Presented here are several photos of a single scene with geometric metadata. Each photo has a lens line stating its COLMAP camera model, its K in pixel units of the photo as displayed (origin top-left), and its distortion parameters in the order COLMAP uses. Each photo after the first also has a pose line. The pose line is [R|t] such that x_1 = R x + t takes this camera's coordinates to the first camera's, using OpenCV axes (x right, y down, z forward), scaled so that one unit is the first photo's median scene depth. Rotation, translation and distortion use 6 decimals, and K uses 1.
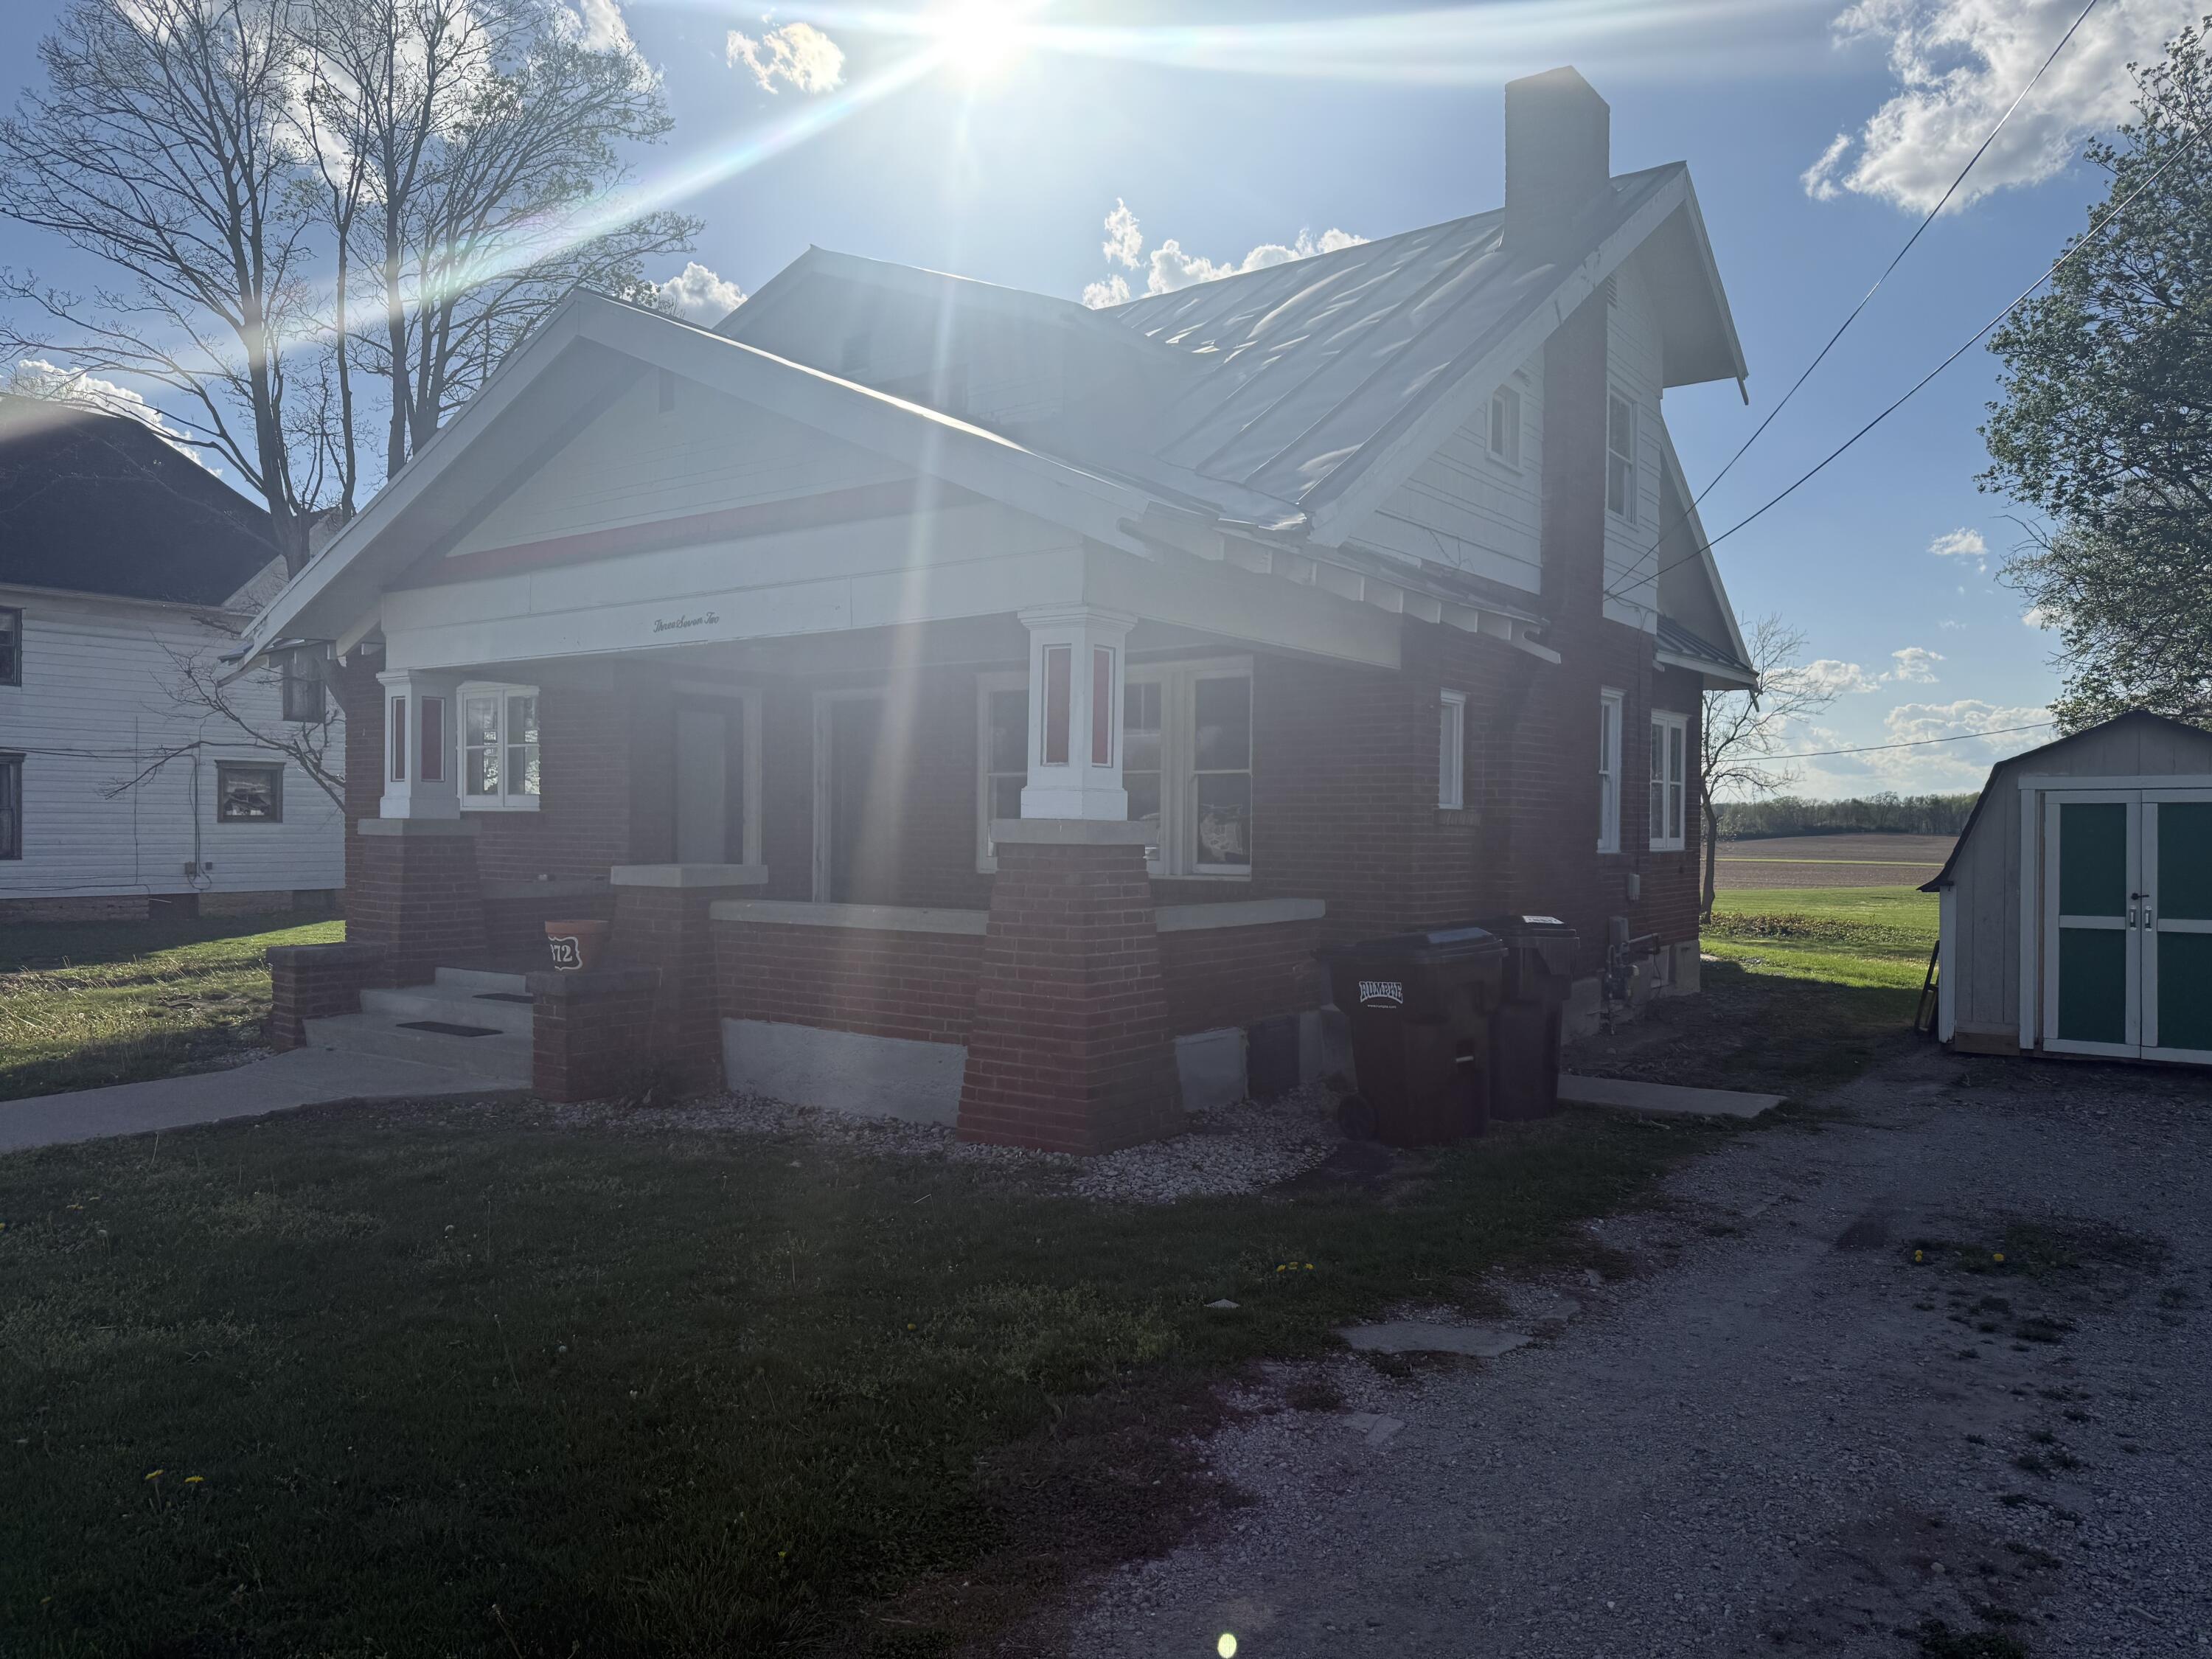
lens RADIAL K [[1540.5, 0, 1103.2], [0, 1540.5, 819.5], [0, 0, 1]] dist [0.141272, -0.212850]
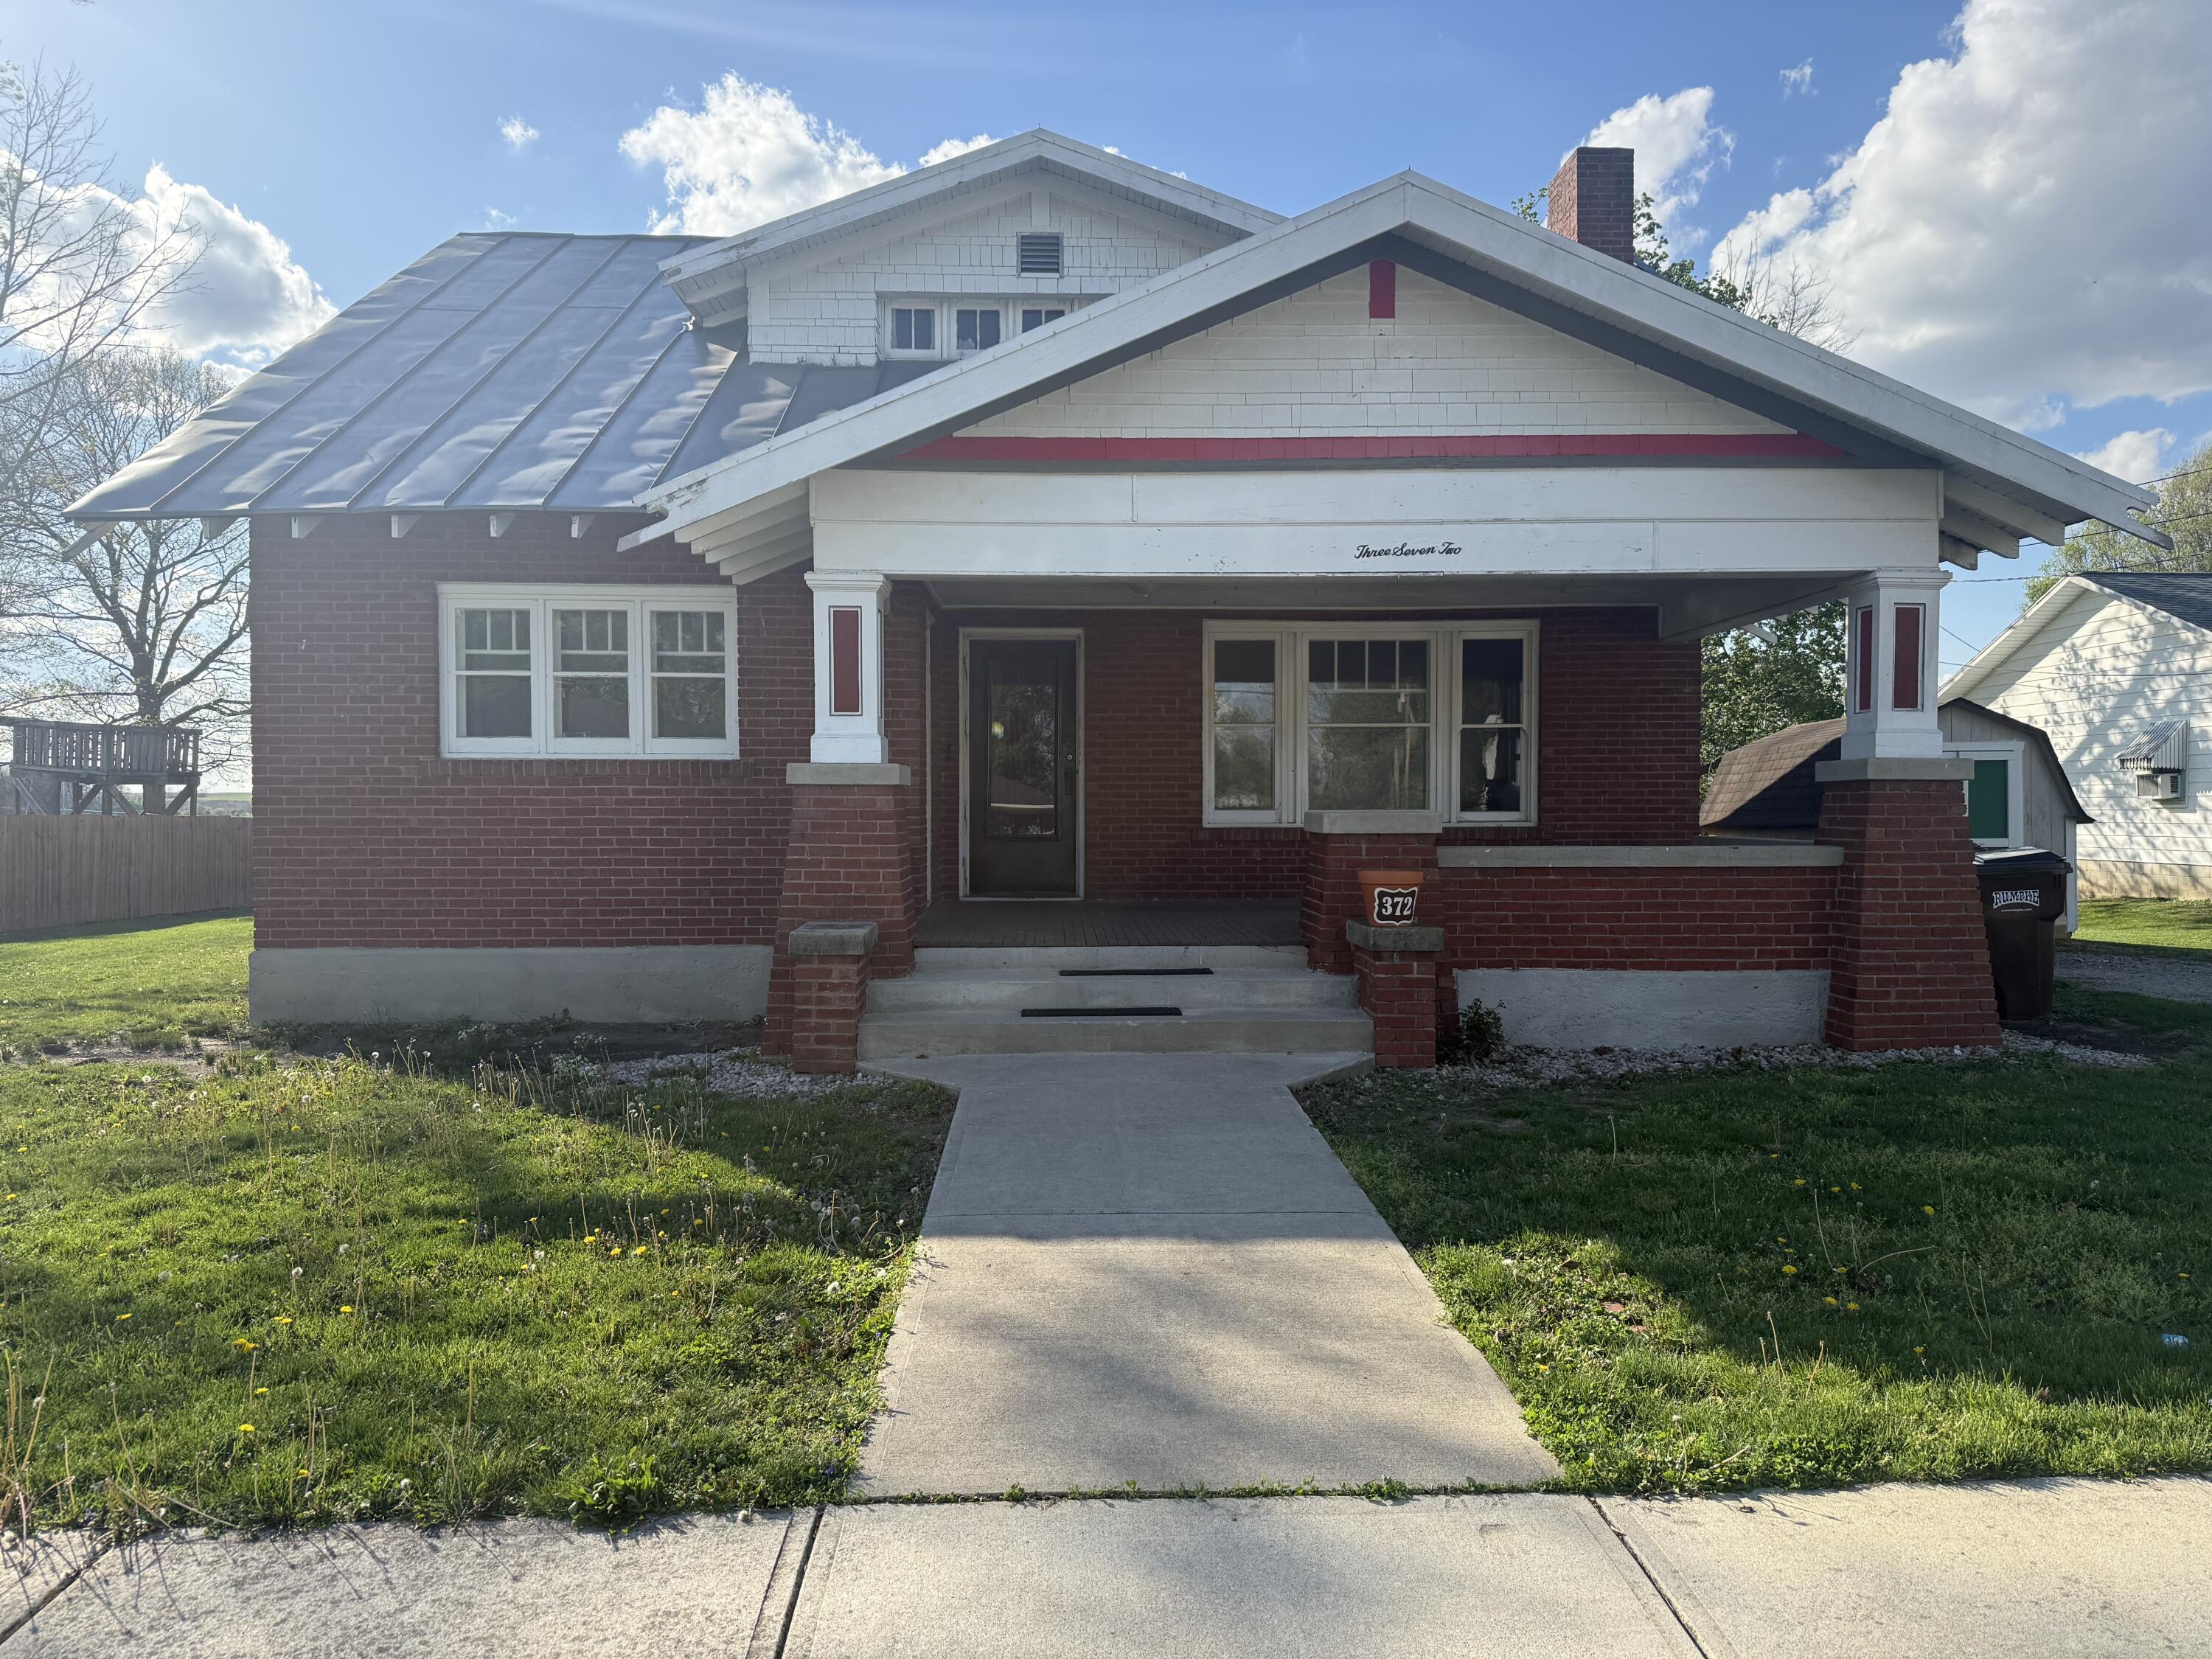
lens RADIAL K [[1540.5, 0, 1103.2], [0, 1540.5, 819.5], [0, 0, 1]] dist [0.141272, -0.212850]
pose [[0.783399, -0.016832, 0.621291, -0.988021], [0.006512, 0.999801, 0.018874, 0.015660], [-0.621485, -0.010740, 0.783352, 0.381208]]
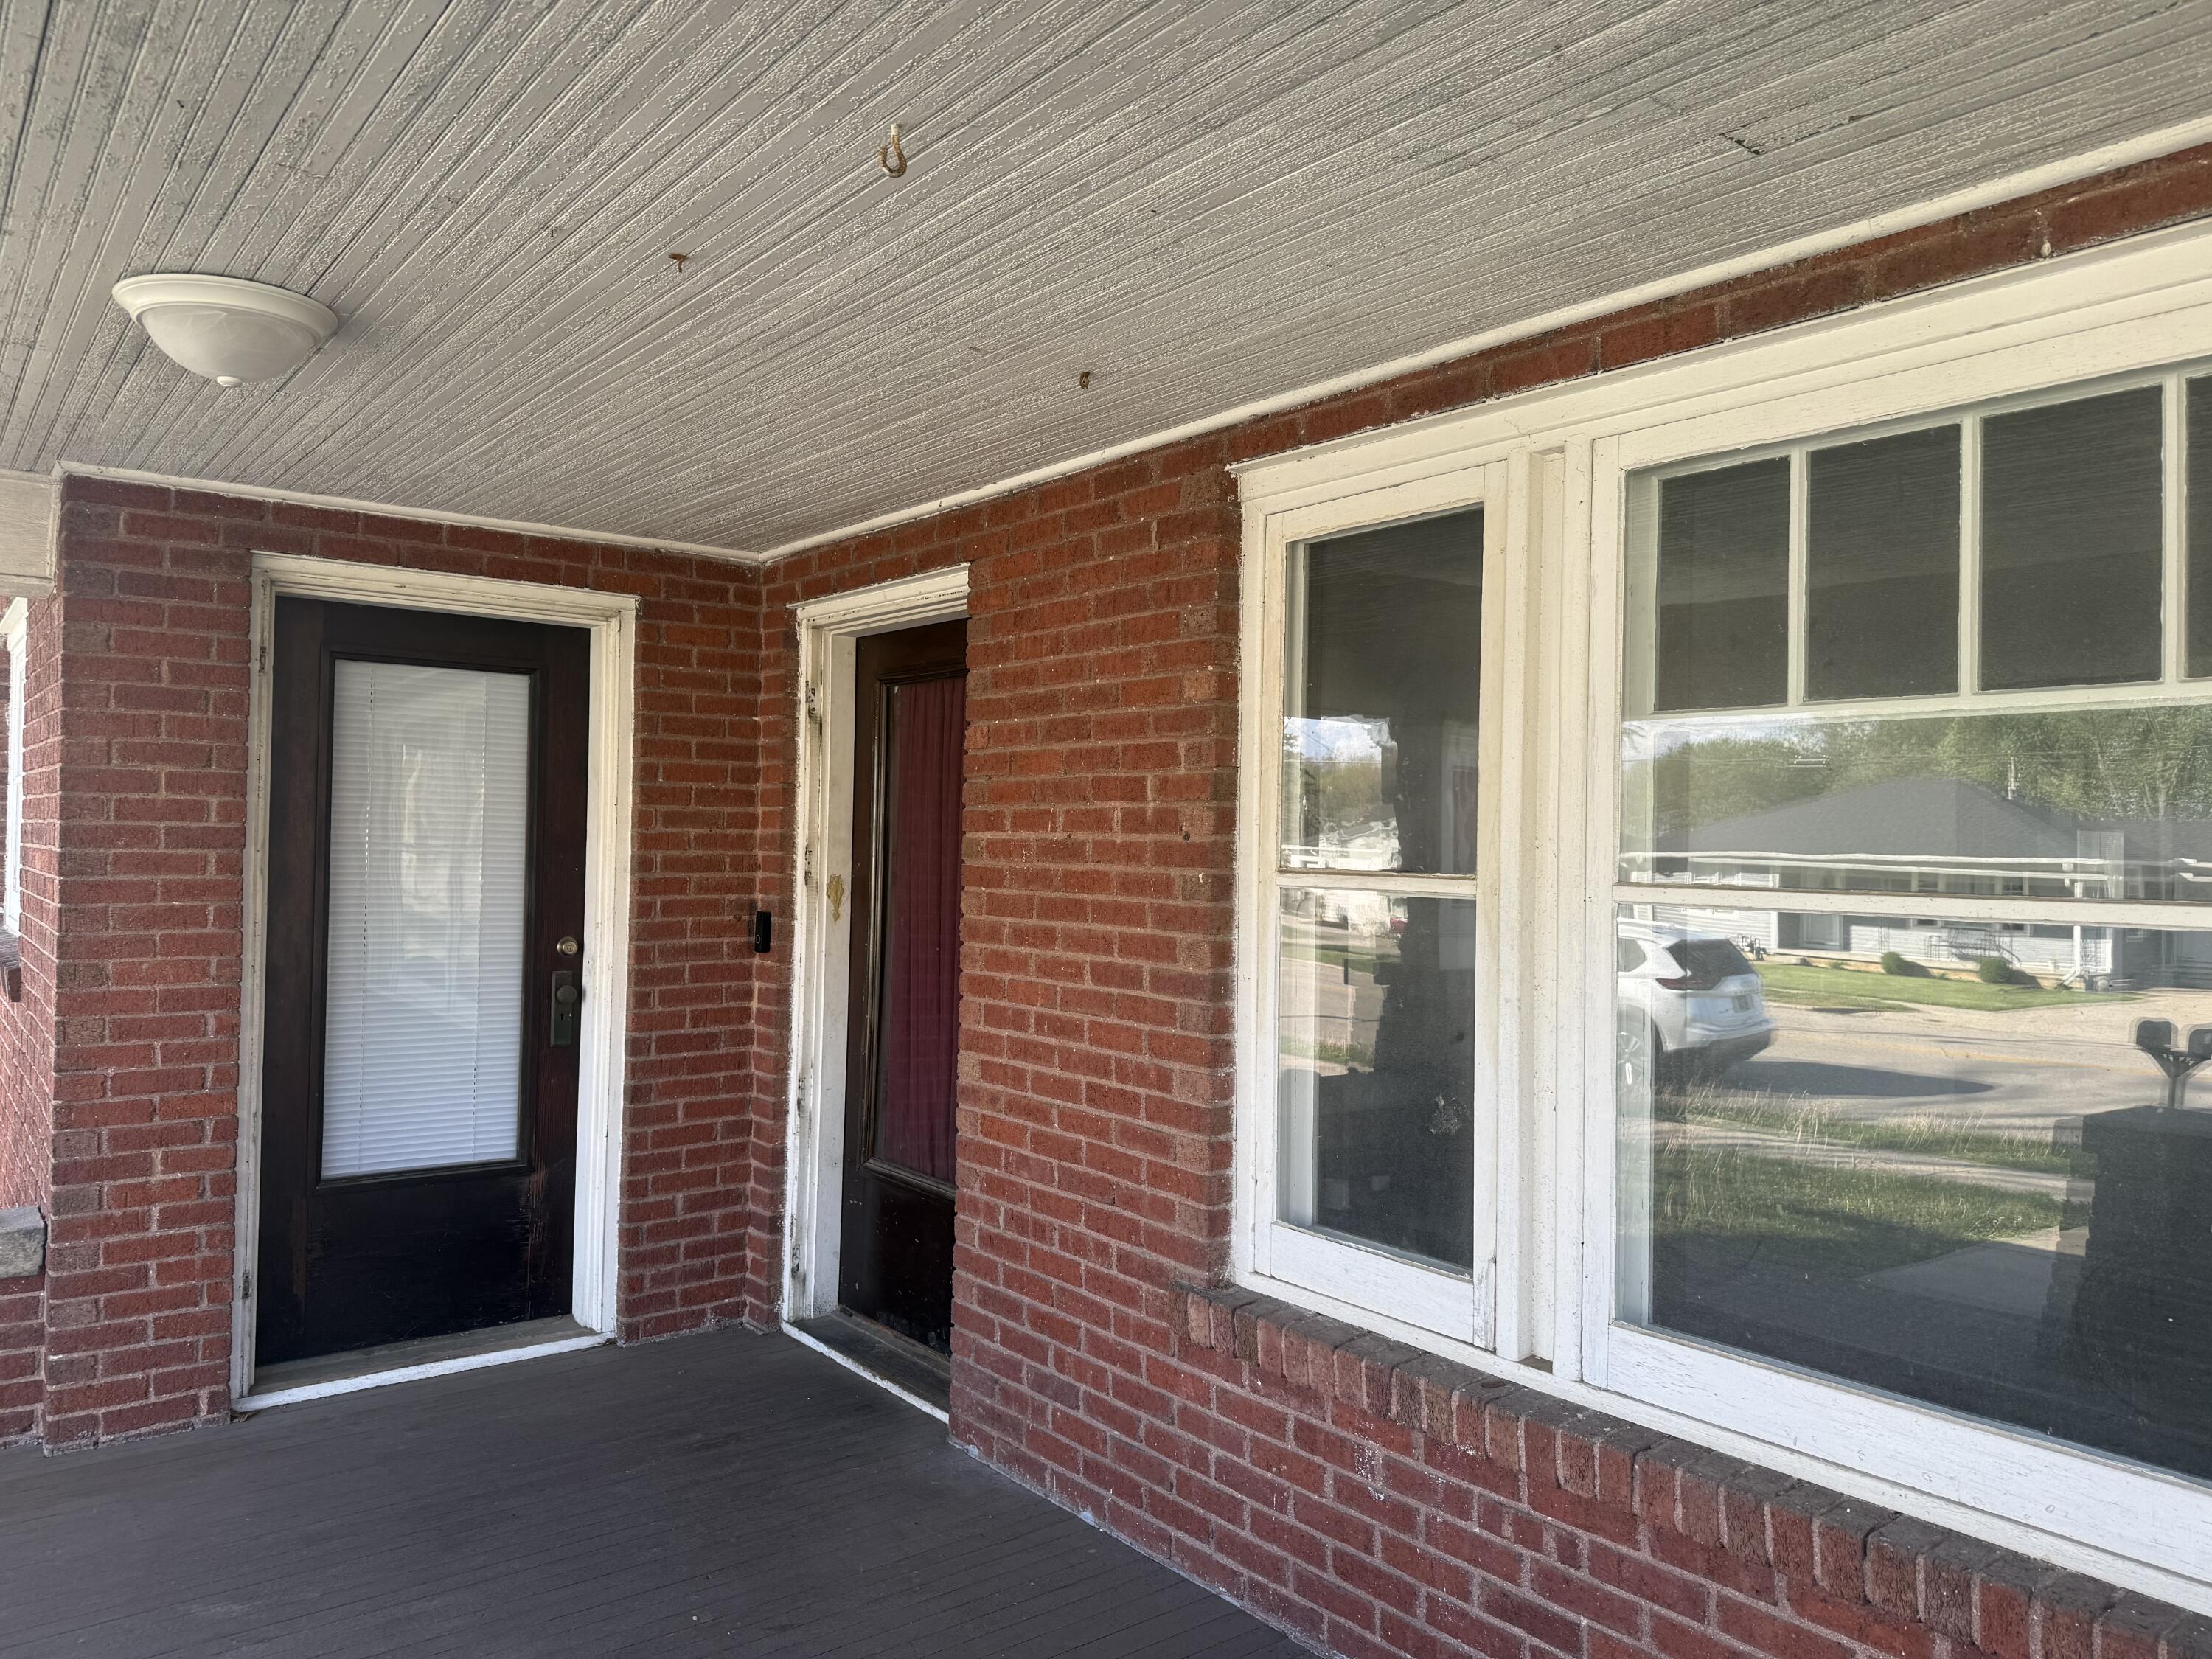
lens RADIAL K [[1541.5, 0, 1066.6], [0, 1541.5, 805.4], [0, 0, 1]] dist [0.172329, -0.362117]
pose [[0.962690, 0.001174, -0.270604, -0.056887], [-0.008267, 0.999651, -0.025075, -0.045861], [0.270480, 0.026377, 0.962364, 1.016901]]
